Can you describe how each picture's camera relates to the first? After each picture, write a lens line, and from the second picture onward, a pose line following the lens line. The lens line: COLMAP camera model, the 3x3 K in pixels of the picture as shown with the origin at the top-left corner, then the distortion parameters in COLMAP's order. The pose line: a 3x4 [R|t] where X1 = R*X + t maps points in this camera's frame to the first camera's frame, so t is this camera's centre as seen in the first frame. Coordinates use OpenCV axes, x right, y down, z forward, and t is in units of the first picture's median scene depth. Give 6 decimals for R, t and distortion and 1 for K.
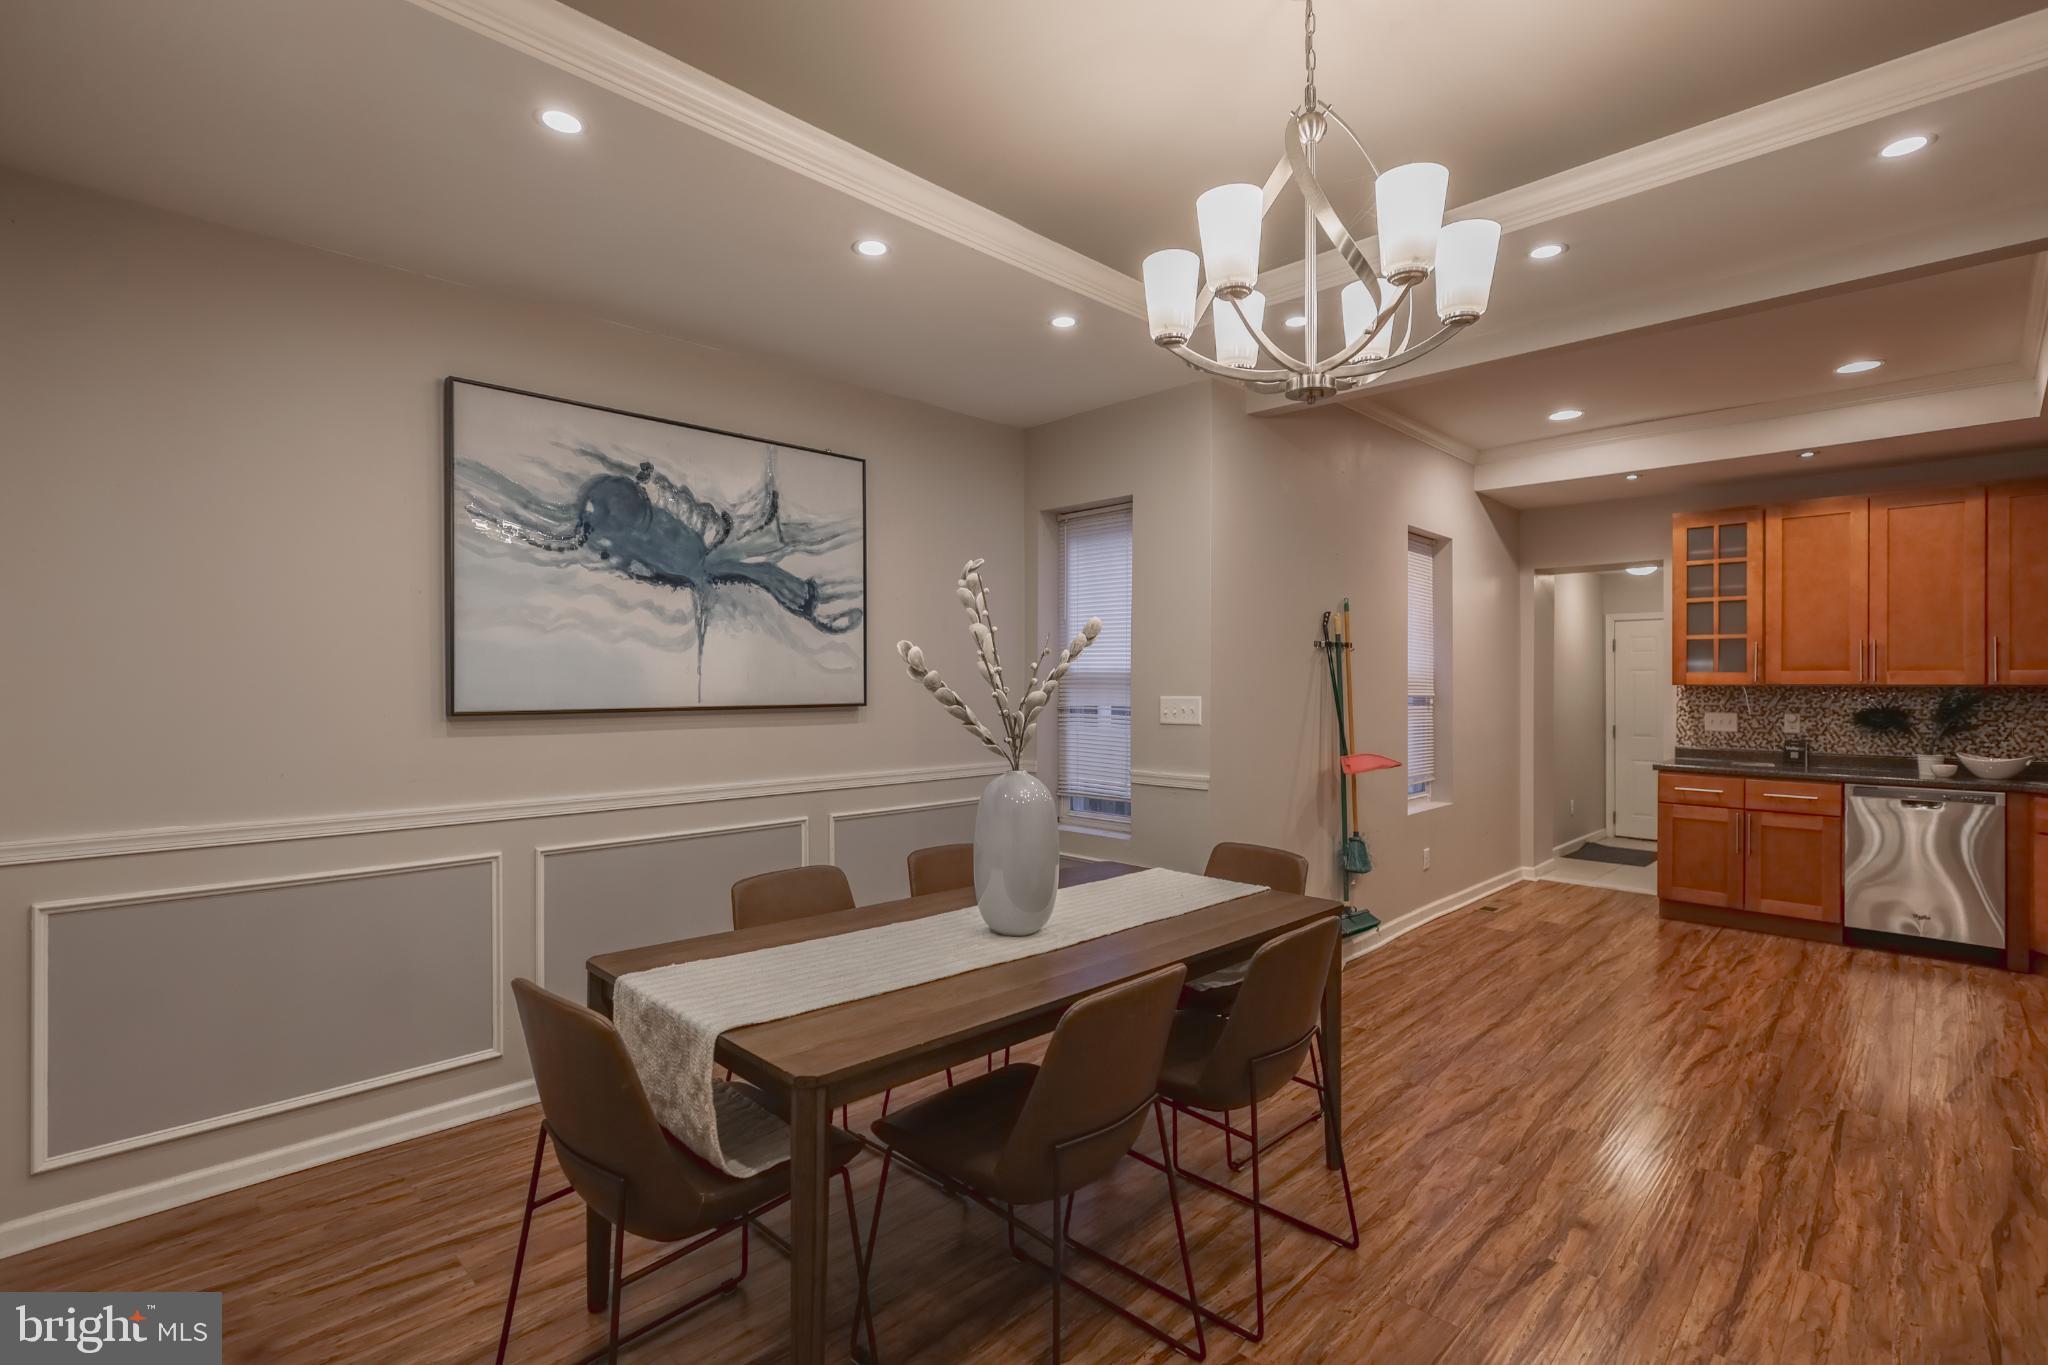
lens RADIAL K [[945.3, 0, 1027.4], [0, 945.3, 684.3], [0, 0, 1]] dist [0.002111, 0.000415]
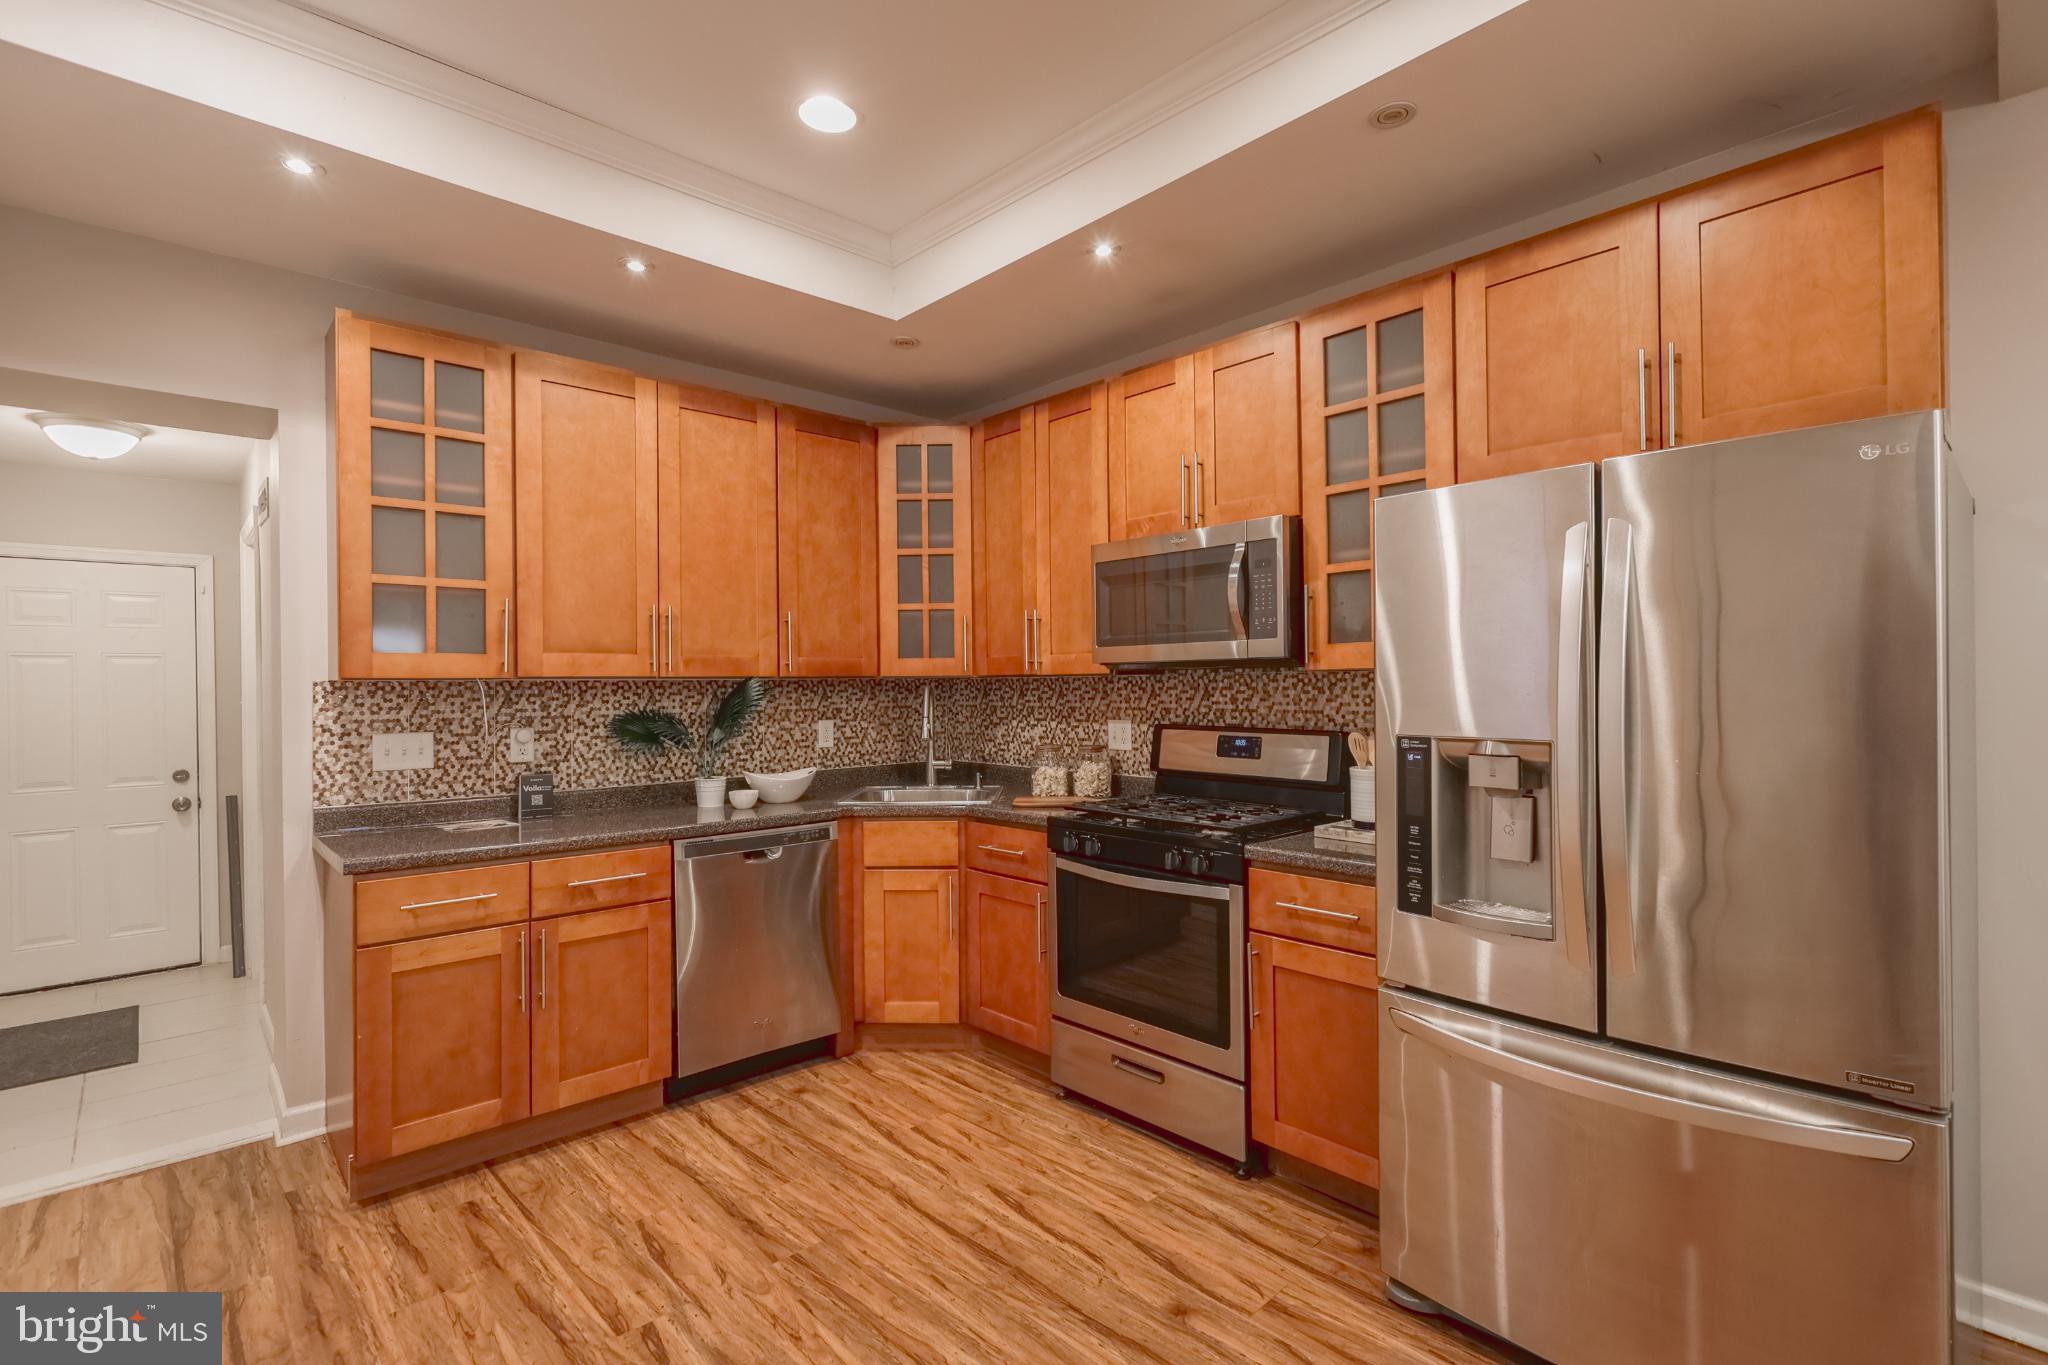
lens RADIAL K [[945.3, 0, 1027.4], [0, 945.3, 684.3], [0, 0, 1]] dist [0.002111, 0.000415]
pose [[0.039733, -0.003814, 0.999203, 0.285265], [0.009416, 0.999950, 0.003442, 0.006037], [-0.999166, 0.009272, 0.039767, 0.782864]]
